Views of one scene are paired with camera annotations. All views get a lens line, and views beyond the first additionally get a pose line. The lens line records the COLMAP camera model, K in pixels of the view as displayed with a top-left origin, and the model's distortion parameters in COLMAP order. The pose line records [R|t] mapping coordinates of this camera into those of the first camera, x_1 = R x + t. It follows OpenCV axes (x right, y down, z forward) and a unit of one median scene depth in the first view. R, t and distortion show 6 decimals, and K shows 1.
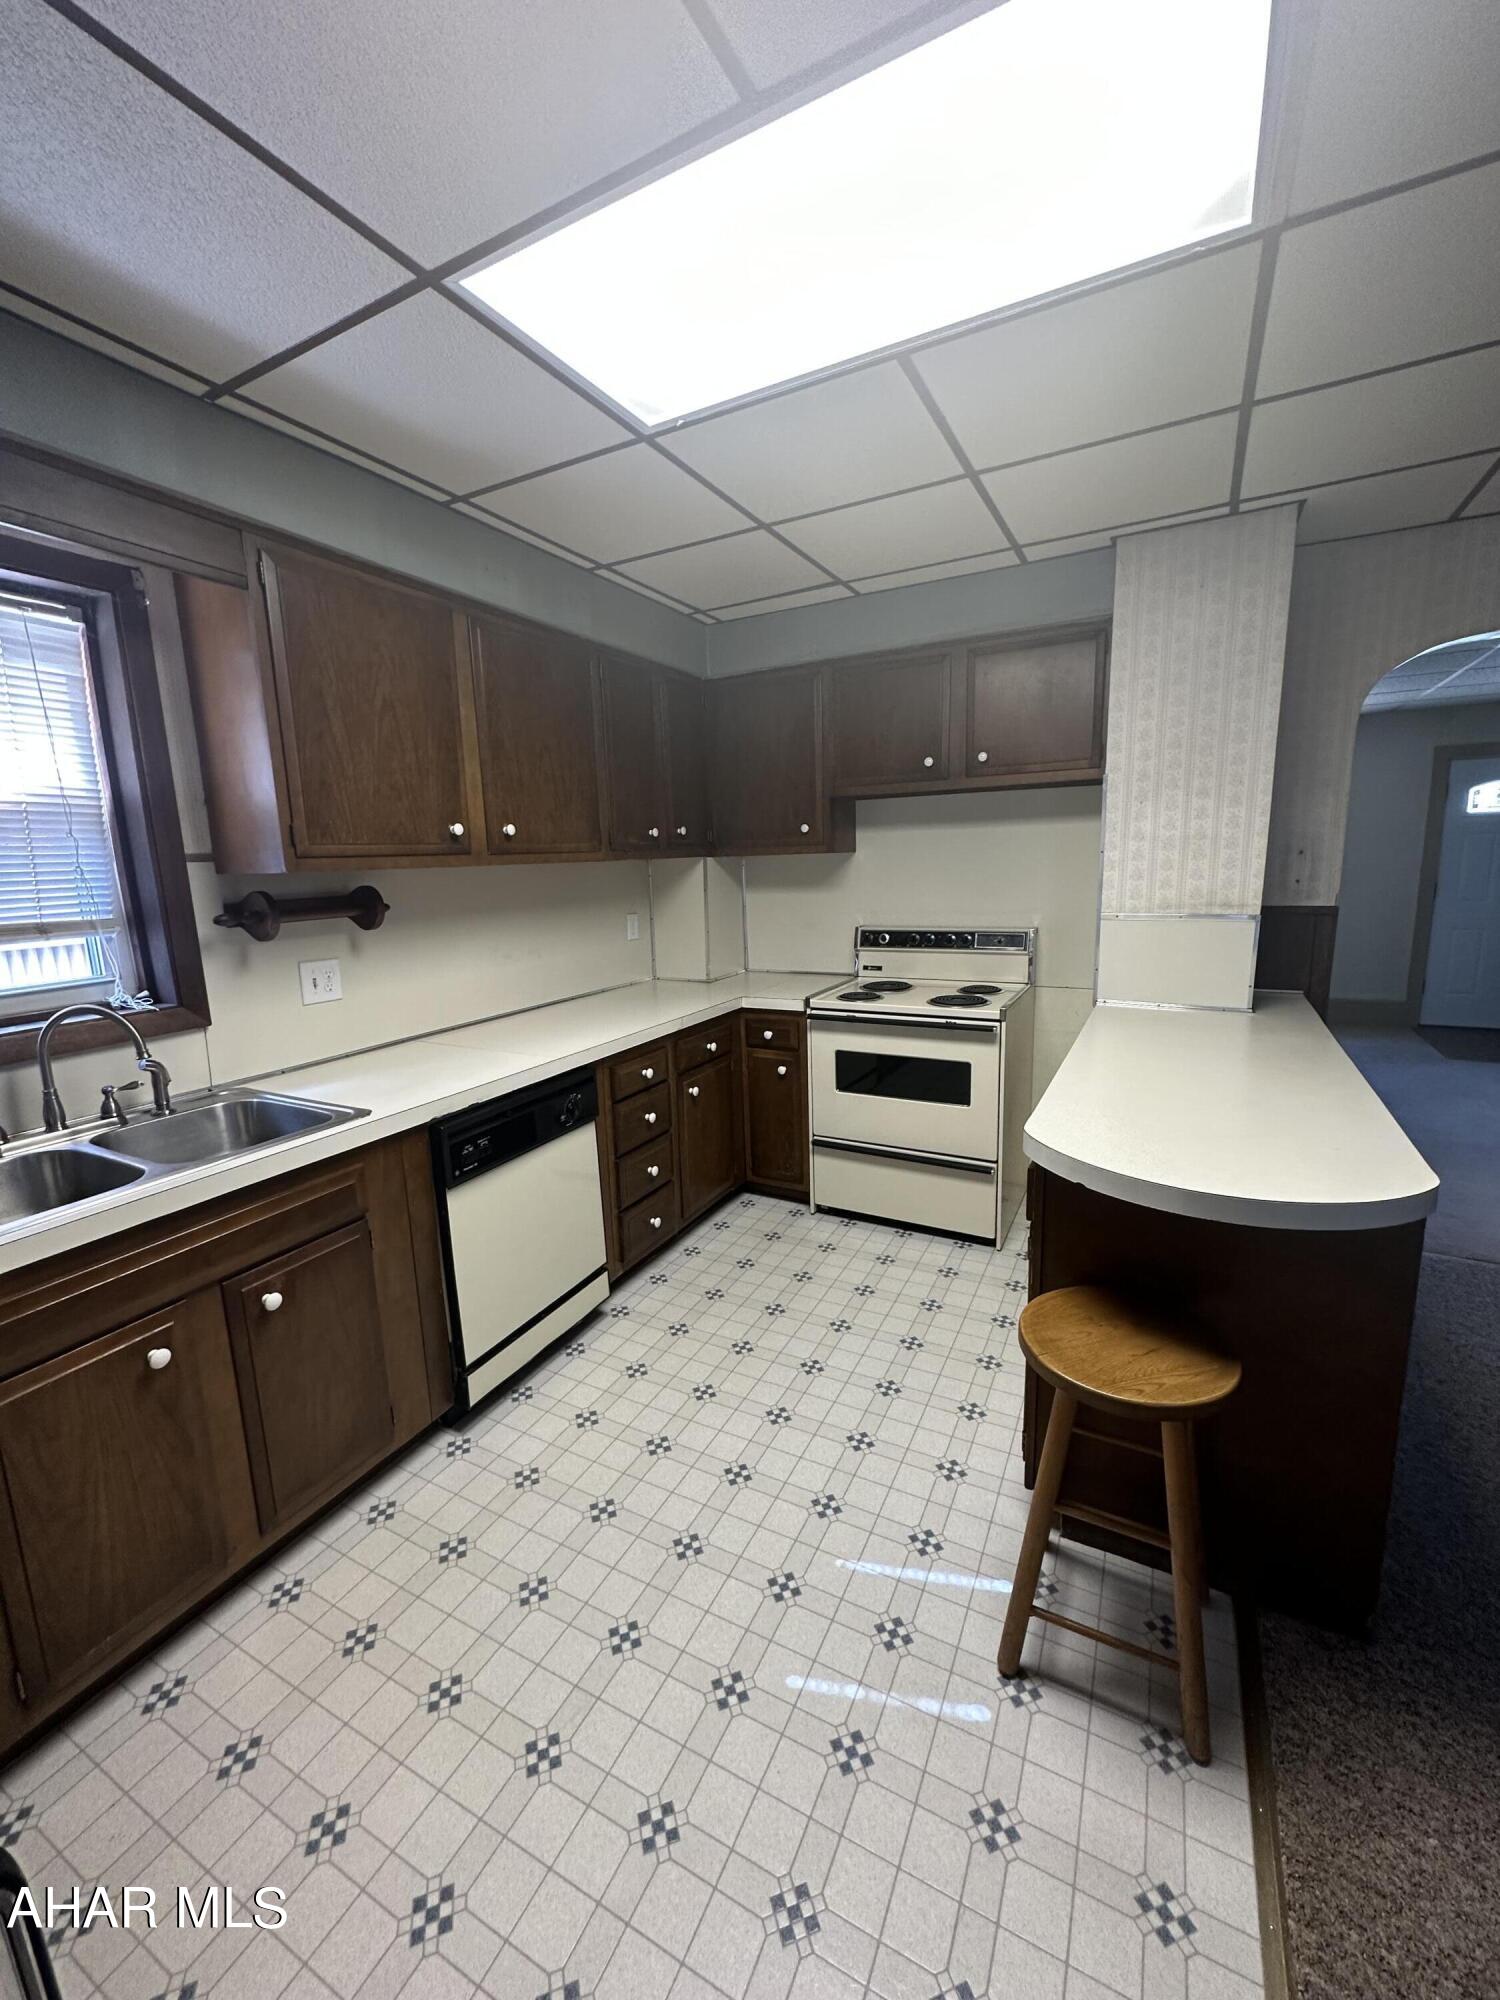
lens RADIAL K [[796.9, 0, 759.4], [0, 796.9, 1005.5], [0, 0, 1]] dist [0.000000, 0.000292]
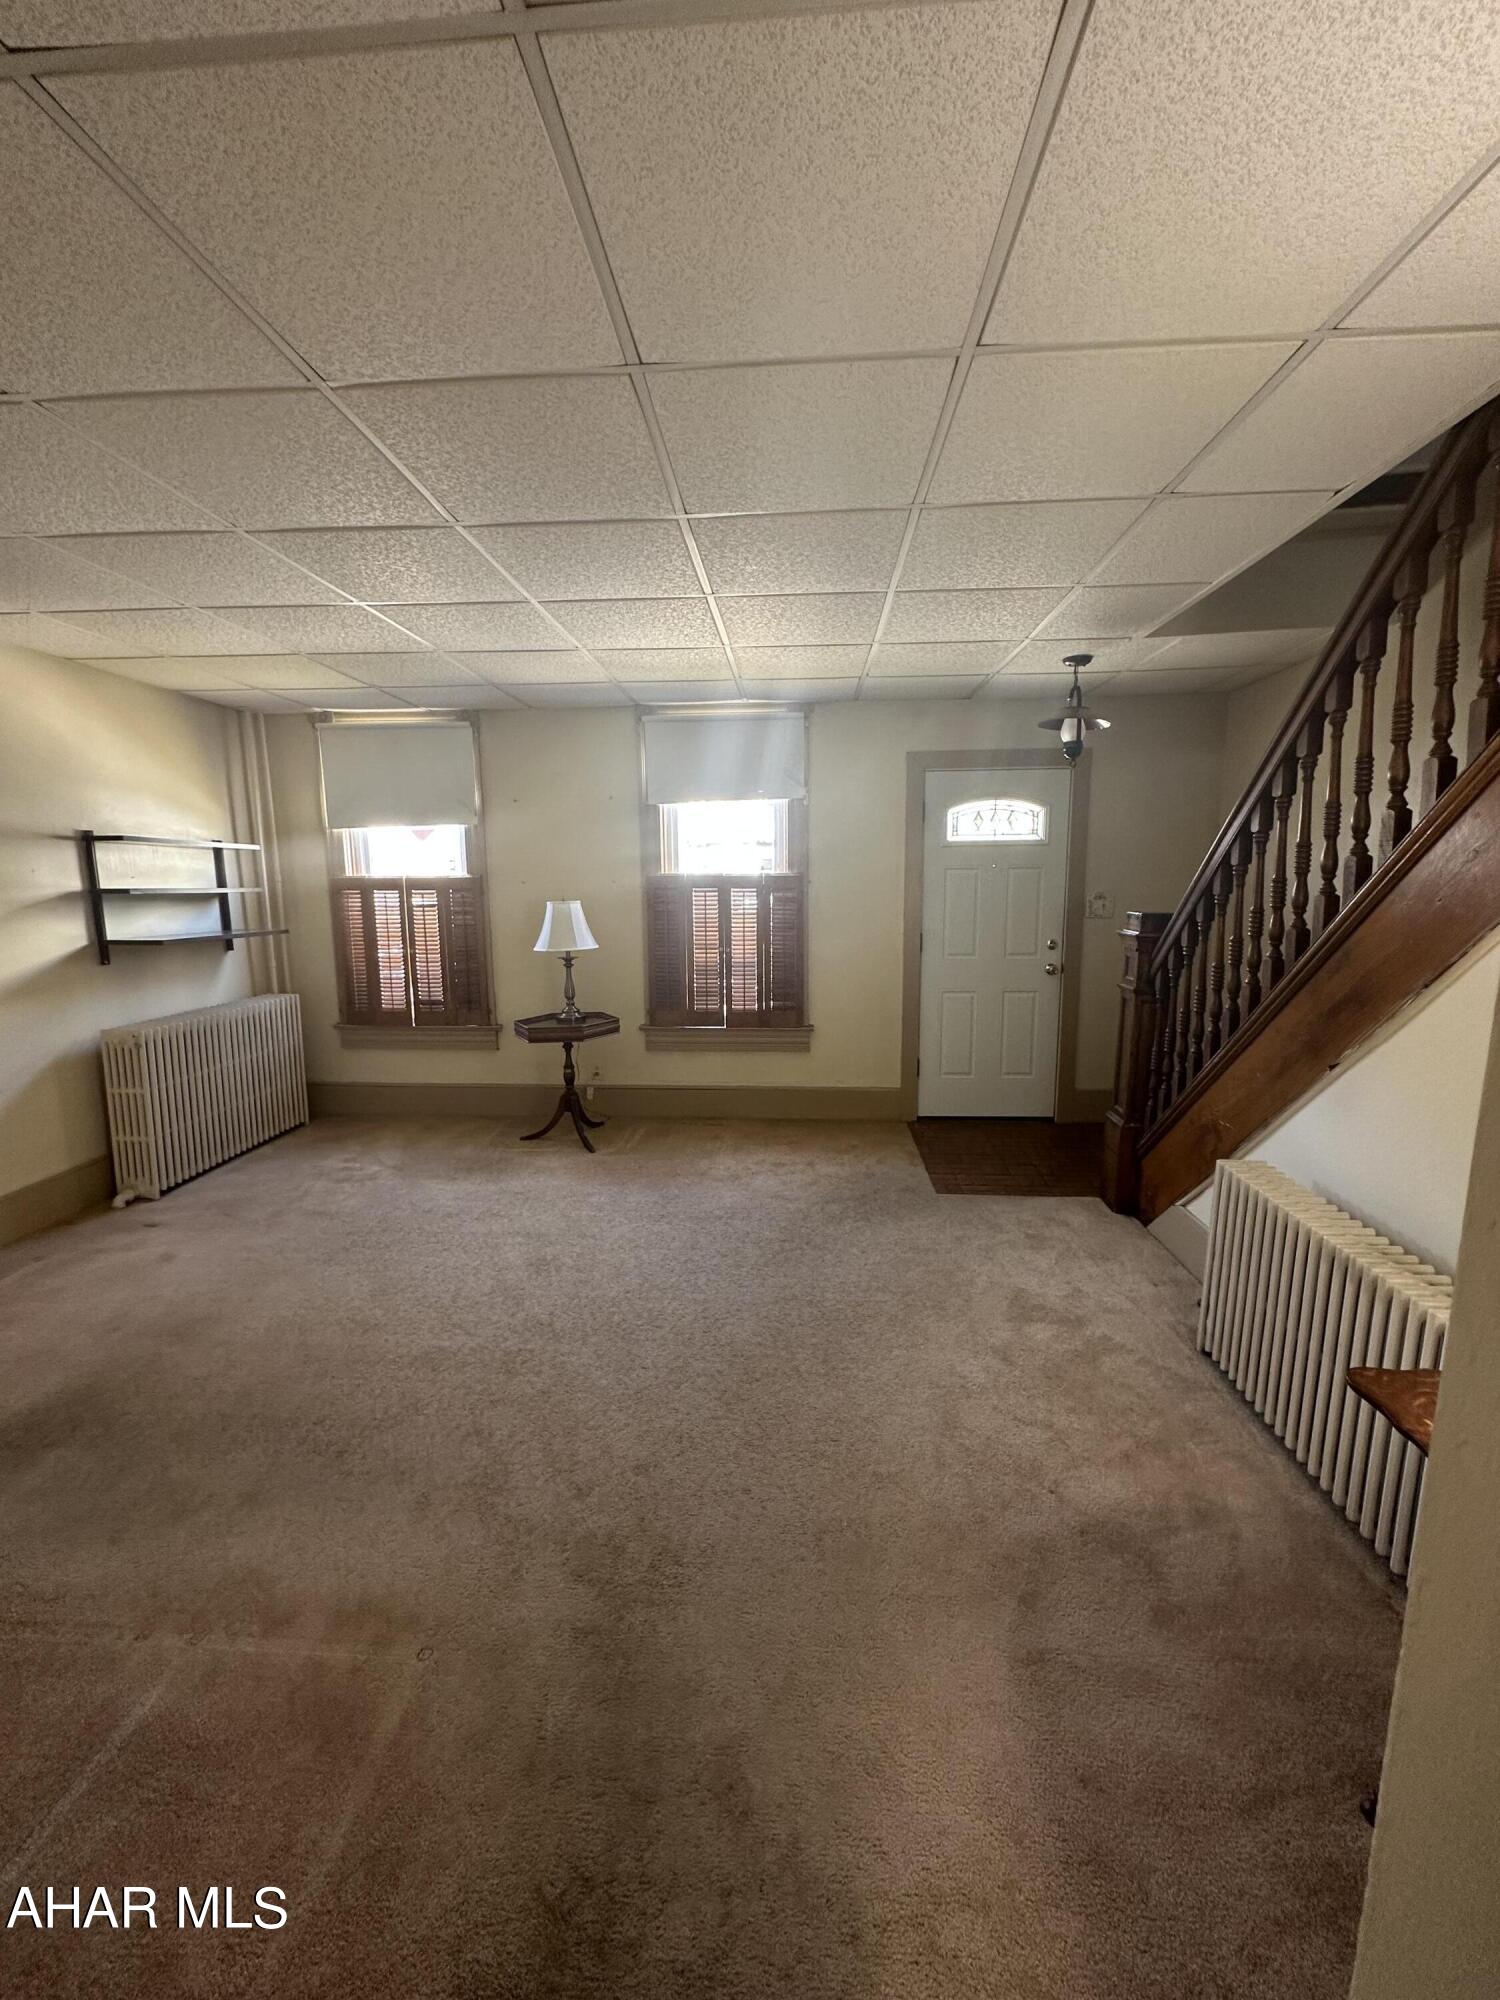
lens RADIAL K [[796.9, 0, 749.7], [0, 796.9, 997.9], [0, 0, 1]] dist [0.000000, 0.000292]
pose [[0.912132, -0.041400, 0.407802, 0.396895], [0.056969, 0.998035, -0.026102, -0.082793], [-0.405919, 0.047041, 0.912697, 0.386001]]
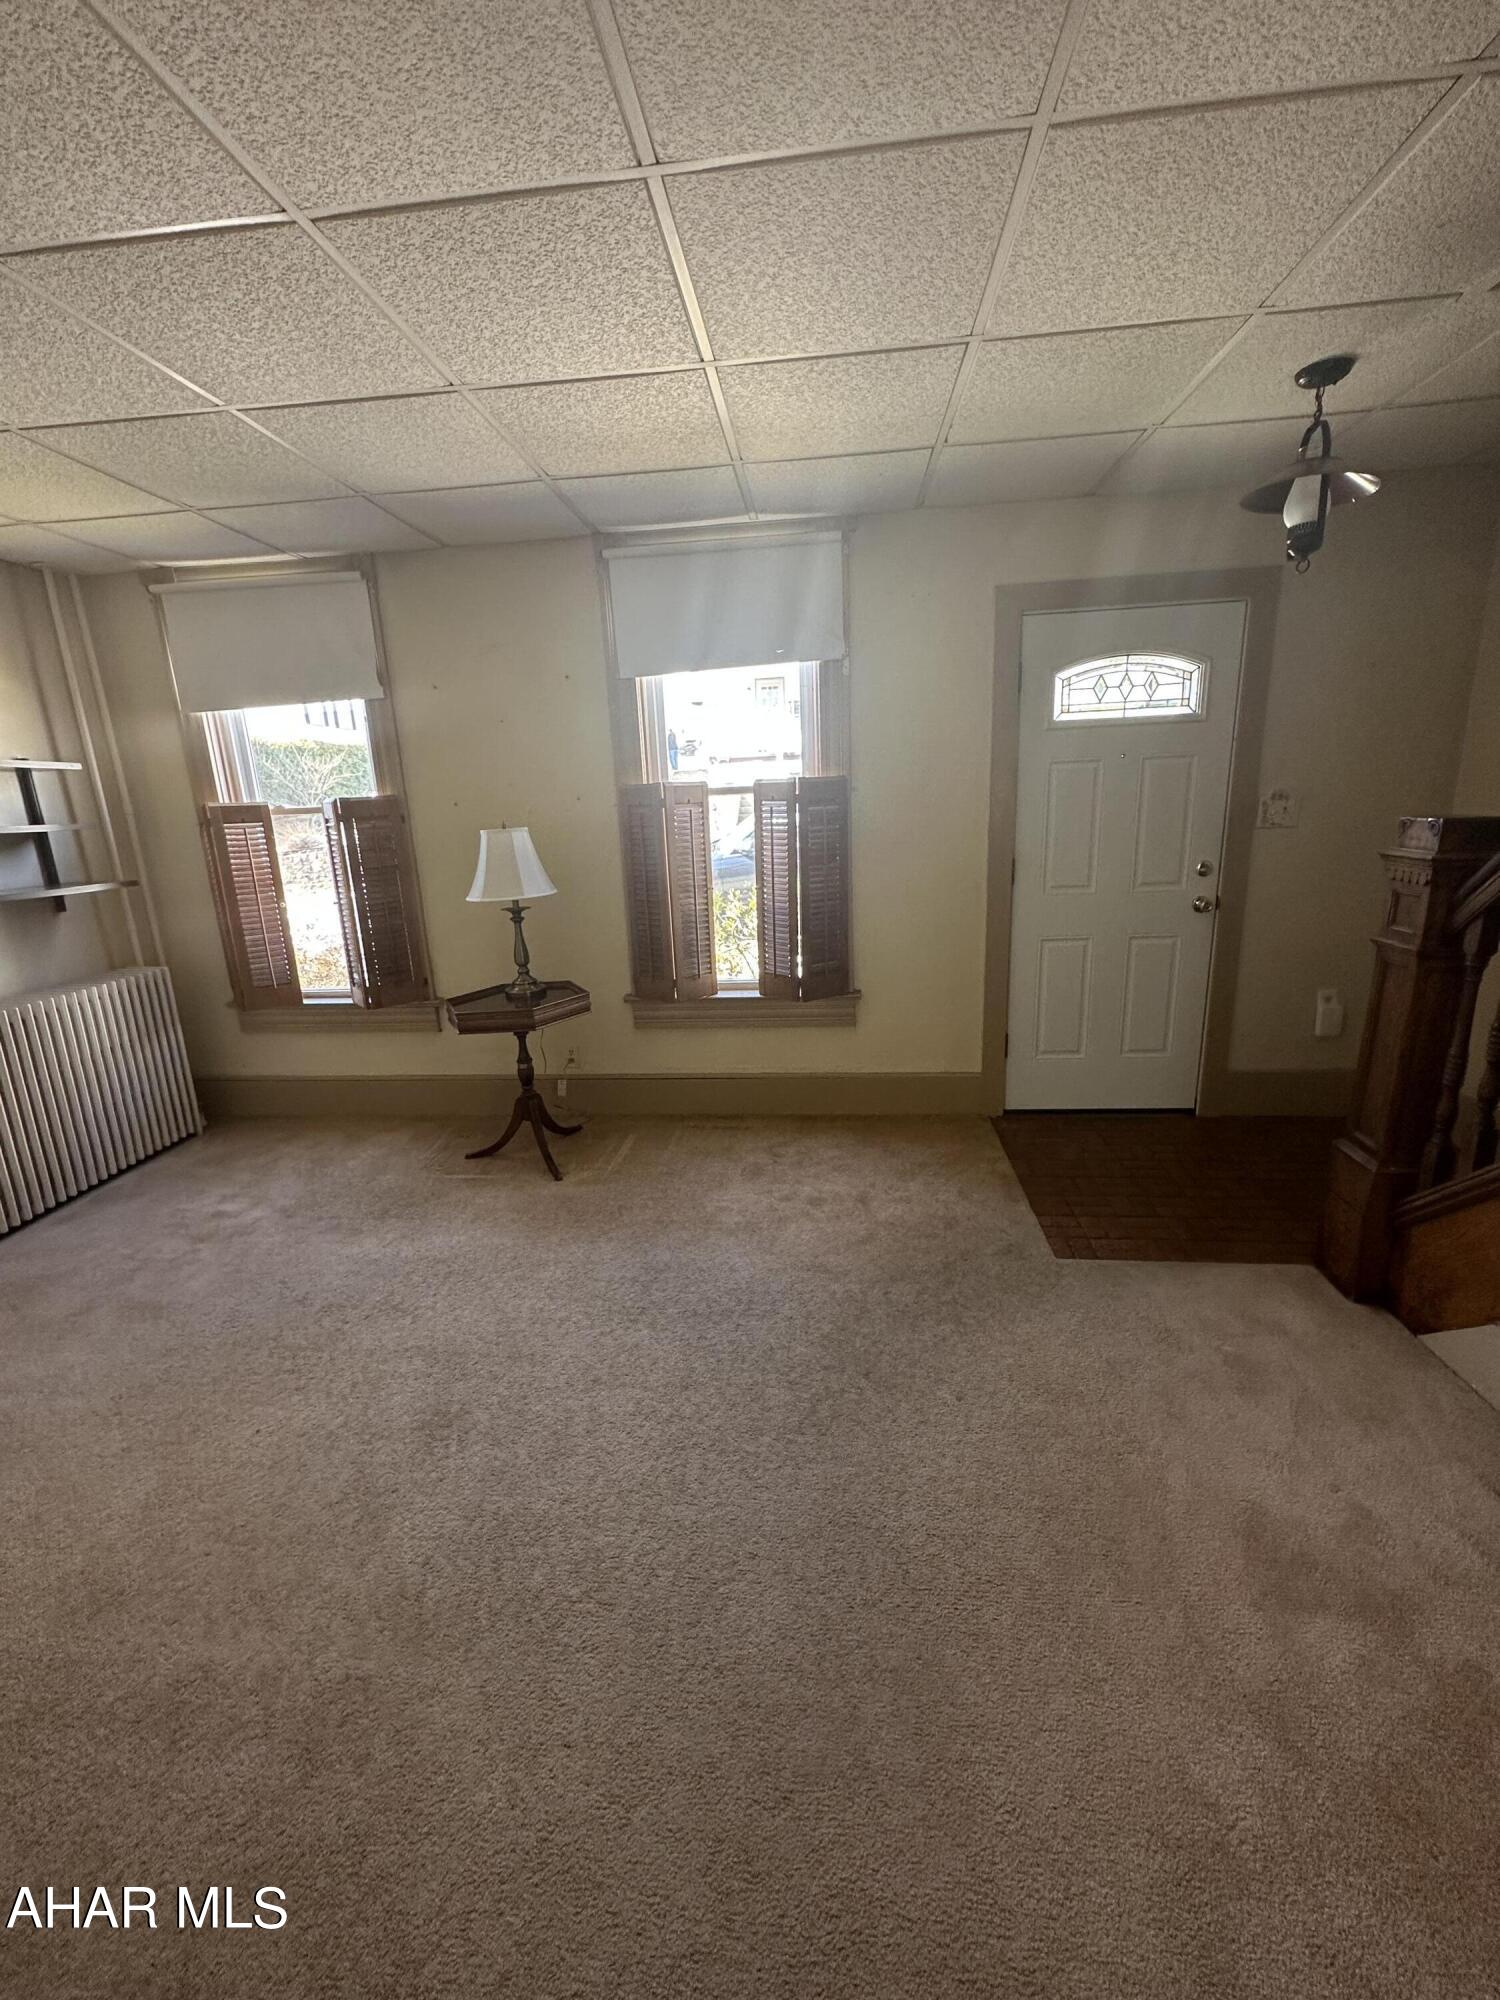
lens RADIAL K [[796.9, 0, 749.9], [0, 796.9, 999.0], [0, 0, 1]] dist [0.000000, 0.000292]
pose [[0.926085, -0.104048, 0.362685, 0.493276], [0.083699, 0.993928, 0.071422, -0.114349], [-0.367915, -0.035787, 0.929171, 0.578952]]
